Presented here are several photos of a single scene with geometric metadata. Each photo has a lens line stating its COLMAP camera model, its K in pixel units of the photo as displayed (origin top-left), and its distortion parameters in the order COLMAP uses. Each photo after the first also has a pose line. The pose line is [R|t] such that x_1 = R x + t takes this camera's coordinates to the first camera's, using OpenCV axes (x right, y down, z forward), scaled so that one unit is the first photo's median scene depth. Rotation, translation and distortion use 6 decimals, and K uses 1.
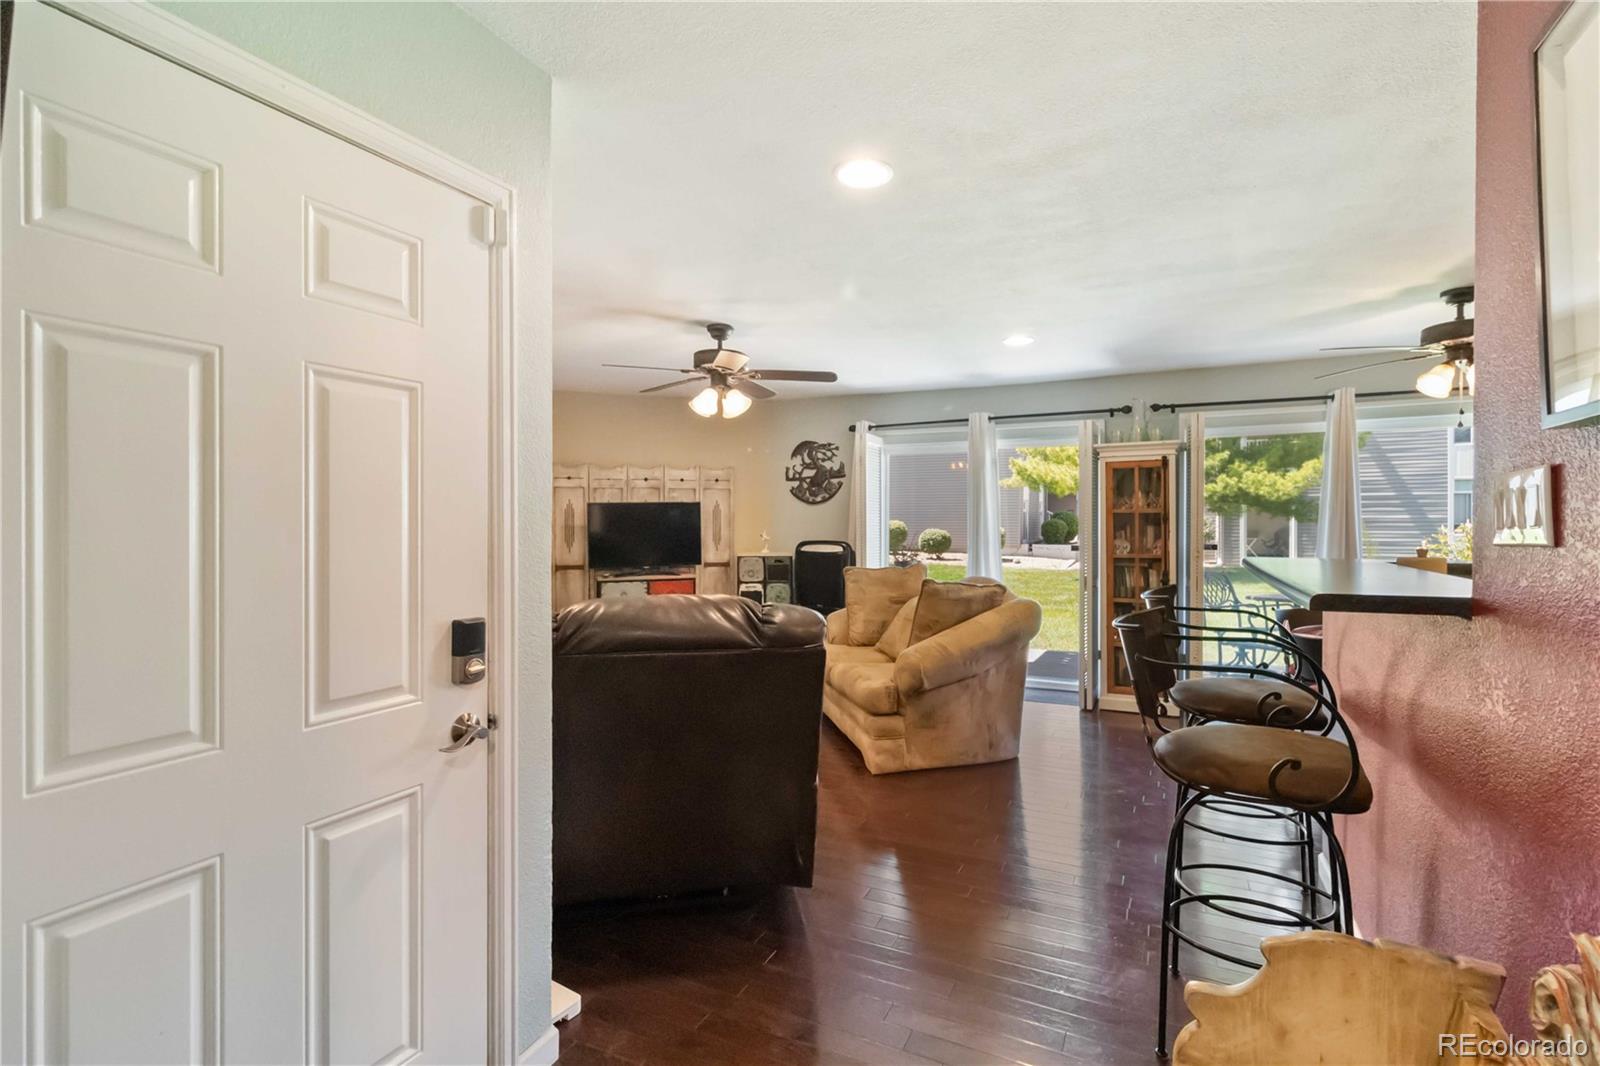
lens RADIAL K [[761.5, 0, 816.6], [0, 761.5, 535.3], [0, 0, 1]] dist [0.003264, -0.000071]
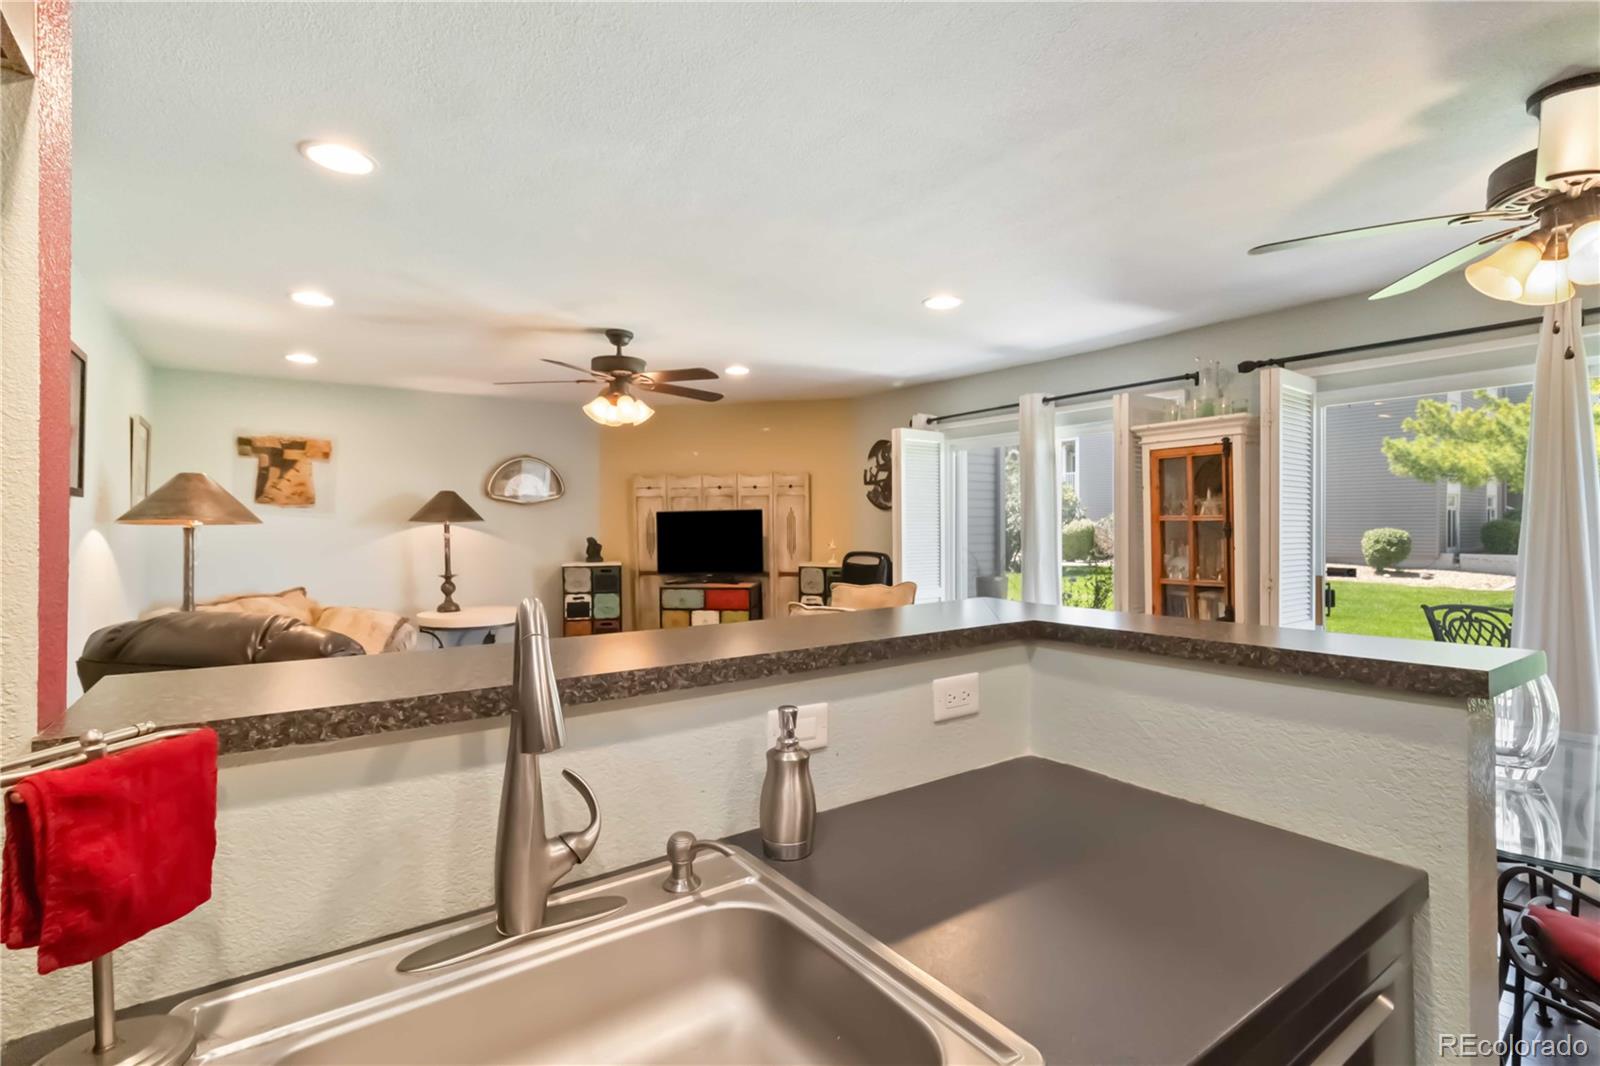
lens RADIAL K [[761.5, 0, 816.6], [0, 761.5, 535.3], [0, 0, 1]] dist [0.003264, -0.000071]
pose [[0.877594, 0.005635, -0.479372, 0.377329], [-0.006050, 0.999981, 0.000680, -0.011966], [0.479367, 0.002303, 0.877611, 0.183849]]
